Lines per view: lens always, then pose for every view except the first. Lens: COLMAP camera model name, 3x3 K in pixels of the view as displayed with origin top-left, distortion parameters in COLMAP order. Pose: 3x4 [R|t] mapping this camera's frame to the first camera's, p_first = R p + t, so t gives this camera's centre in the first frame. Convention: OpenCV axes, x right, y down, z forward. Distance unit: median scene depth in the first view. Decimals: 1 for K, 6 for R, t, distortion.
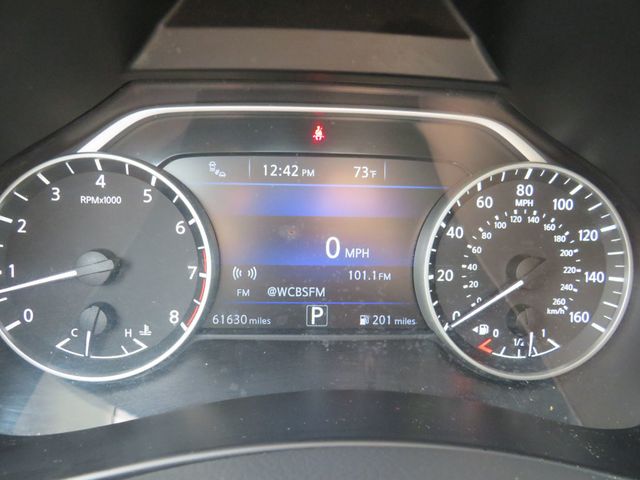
lens RADIAL K [[450.5, 0, 320.0], [0, 450.5, 240.0], [0, 0, 1]] dist [-0.038711, -0.000894]
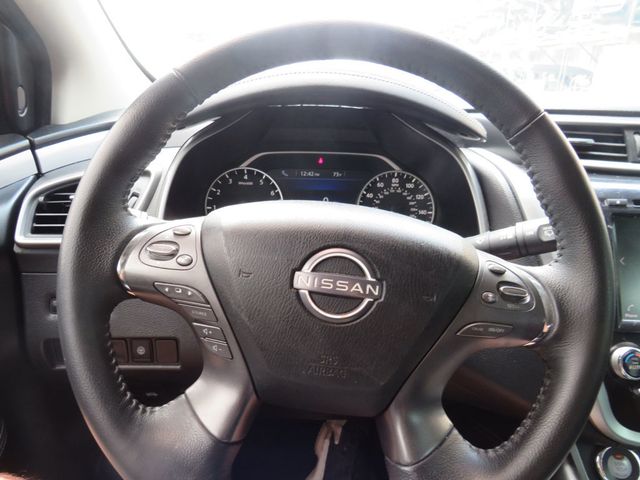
lens RADIAL K [[450.5, 0, 320.0], [0, 450.5, 240.0], [0, 0, 1]] dist [-0.038711, -0.000894]
pose [[0.999943, -0.002773, -0.010349, 0.021960], [0.002100, 0.997915, -0.064514, 0.461583], [0.010506, 0.064489, 0.997863, -1.868610]]
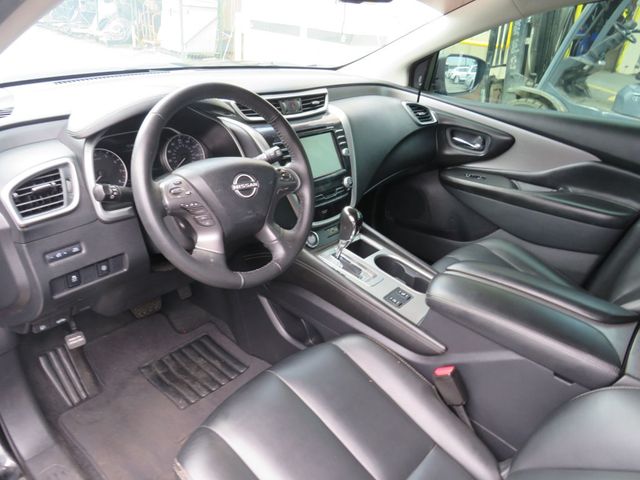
lens RADIAL K [[450.5, 0, 320.0], [0, 450.5, 240.0], [0, 0, 1]] dist [-0.038711, -0.000894]
pose [[0.665515, -0.320078, 0.674270, -2.285302], [0.248336, 0.946870, 0.204371, 0.317423], [-0.703860, 0.031433, 0.709642, -3.702595]]
